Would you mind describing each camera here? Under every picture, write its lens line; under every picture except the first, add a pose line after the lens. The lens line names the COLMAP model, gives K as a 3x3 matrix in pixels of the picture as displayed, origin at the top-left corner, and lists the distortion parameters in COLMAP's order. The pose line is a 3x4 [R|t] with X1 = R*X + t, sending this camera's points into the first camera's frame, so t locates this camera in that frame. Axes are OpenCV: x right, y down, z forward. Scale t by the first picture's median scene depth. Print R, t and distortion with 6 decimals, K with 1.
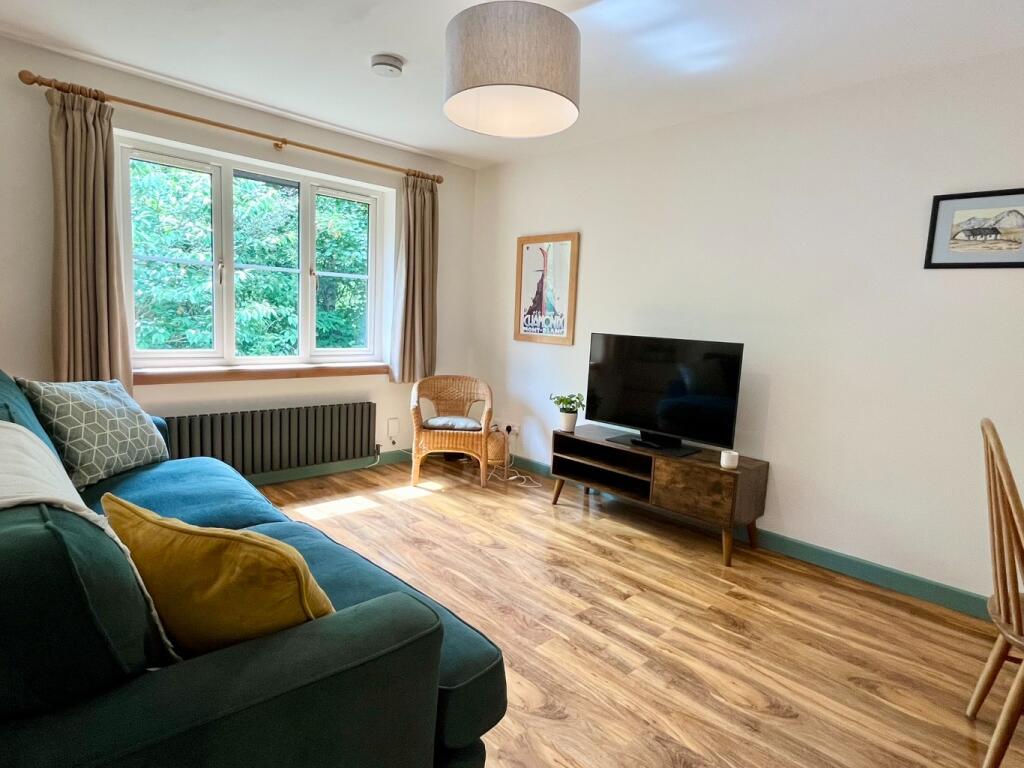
lens RADIAL K [[557.0, 0, 510.8], [0, 557.0, 381.7], [0, 0, 1]] dist [-0.006716, -0.000875]
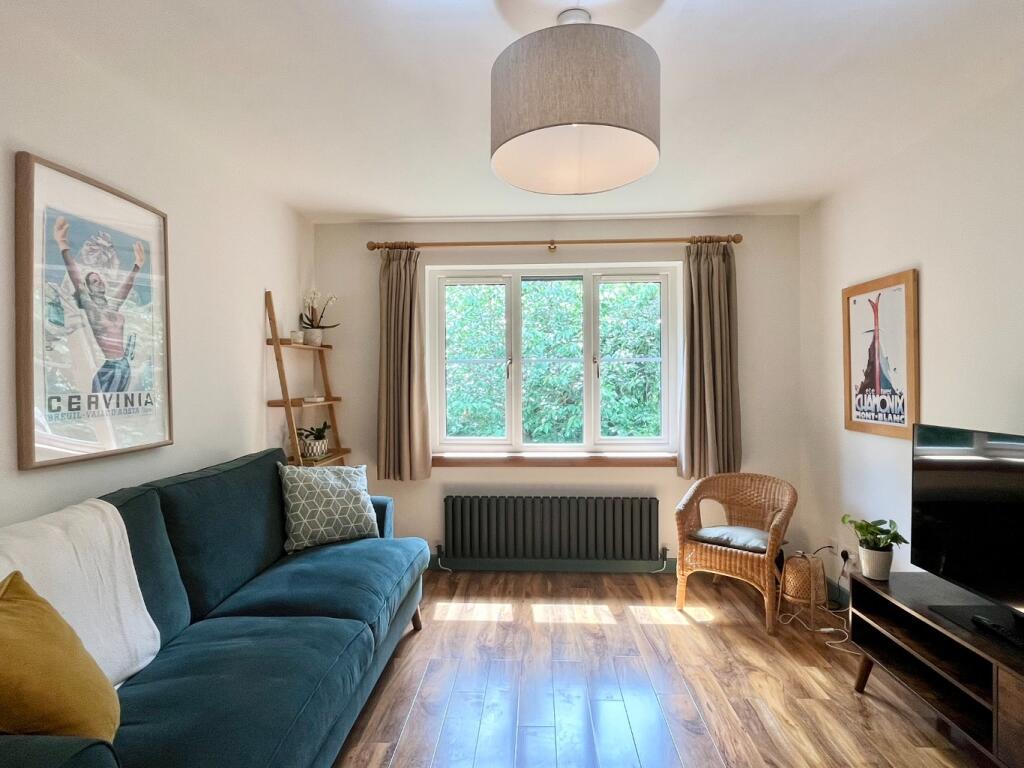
lens RADIAL K [[557.0, 0, 510.8], [0, 557.0, 381.7], [0, 0, 1]] dist [-0.006716, -0.000875]
pose [[0.683442, -0.050603, -0.728249, 0.282510], [-0.047799, 0.992352, -0.113813, -0.040715], [0.728438, 0.112594, 0.675796, 0.236895]]
